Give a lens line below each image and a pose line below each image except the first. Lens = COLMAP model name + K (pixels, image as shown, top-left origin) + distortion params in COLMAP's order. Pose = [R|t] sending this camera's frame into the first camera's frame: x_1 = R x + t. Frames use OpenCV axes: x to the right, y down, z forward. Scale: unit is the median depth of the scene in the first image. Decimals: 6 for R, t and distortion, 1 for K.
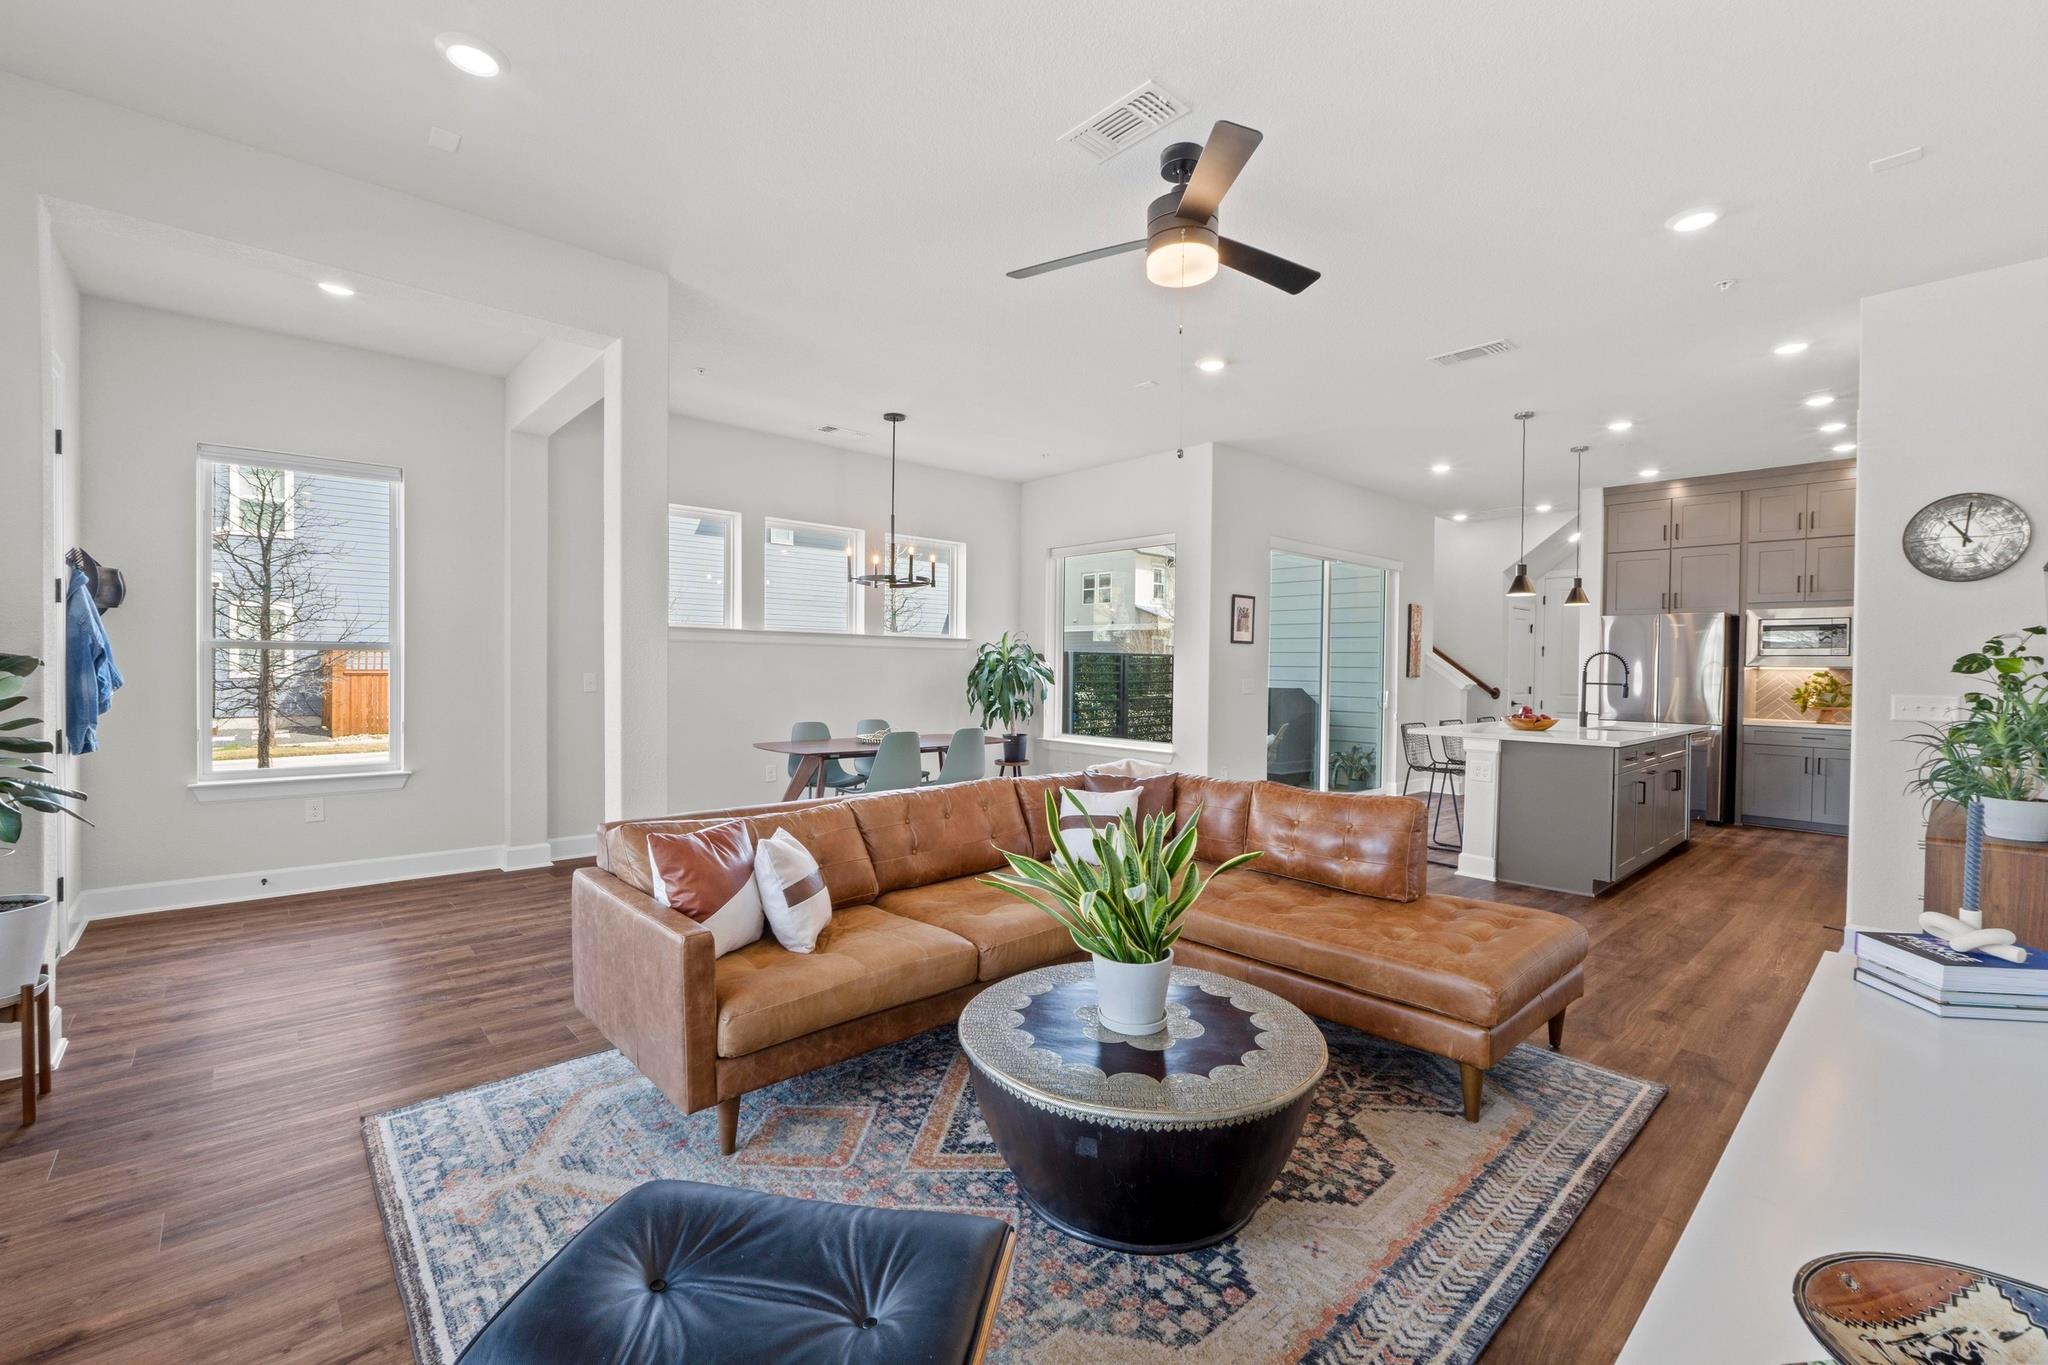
lens RADIAL K [[890.3, 0, 1027.3], [0, 890.3, 678.9], [0, 0, 1]] dist [-0.000718, -0.001221]
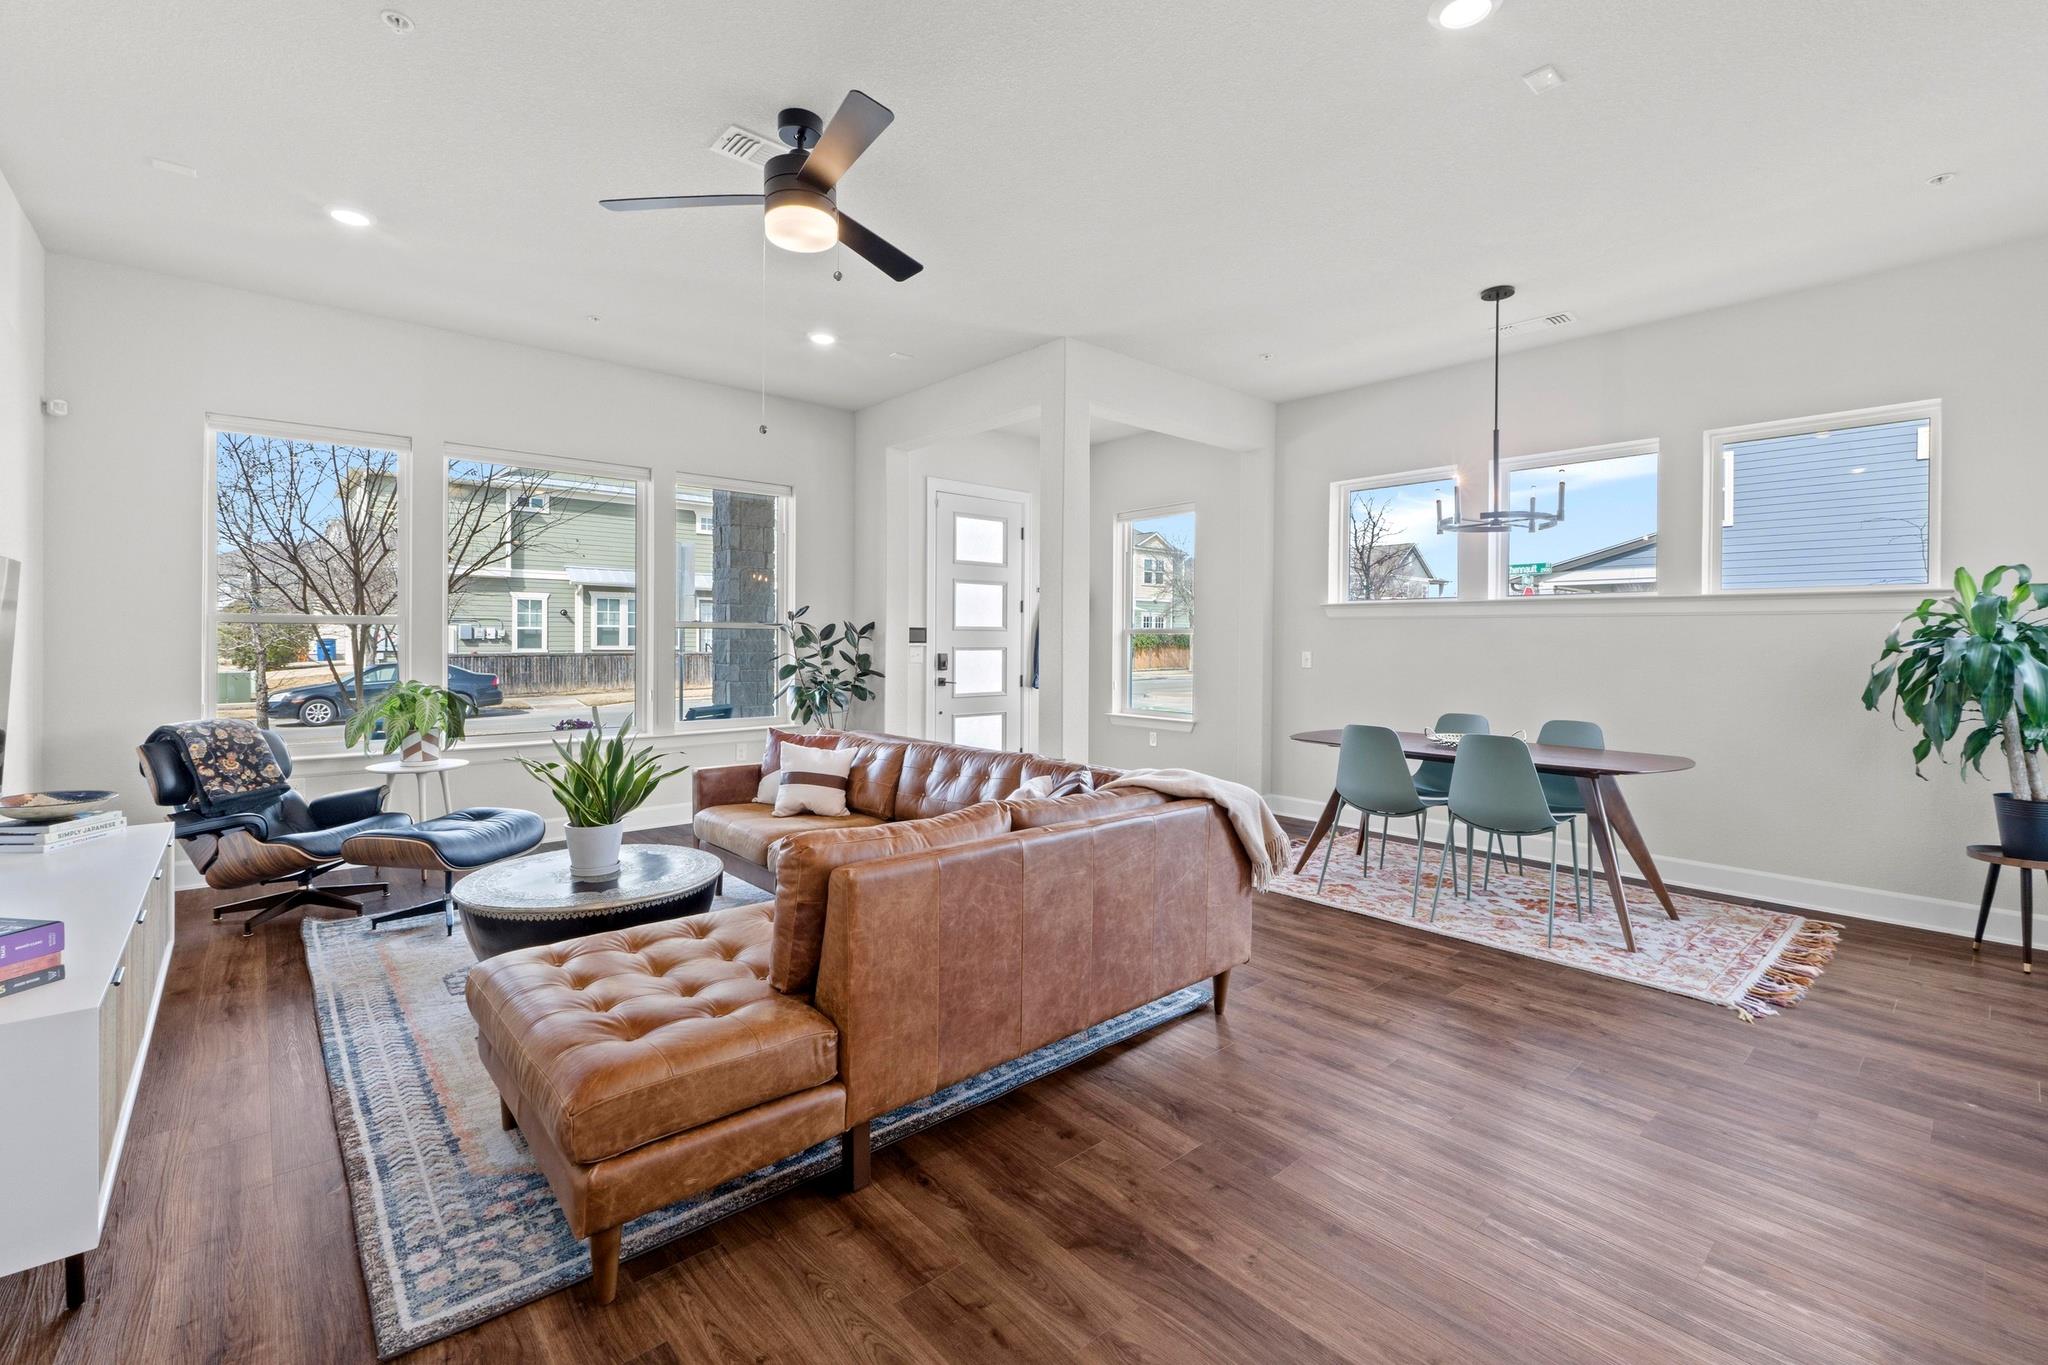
lens RADIAL K [[890.3, 0, 1011.8], [0, 890.3, 647.4], [0, 0, 1]] dist [-0.000718, -0.001221]
pose [[-0.049561, -0.003056, -0.998766, 1.446809], [-0.022621, 0.999742, -0.001937, -0.003635], [0.998515, 0.022497, -0.049618, 1.617544]]
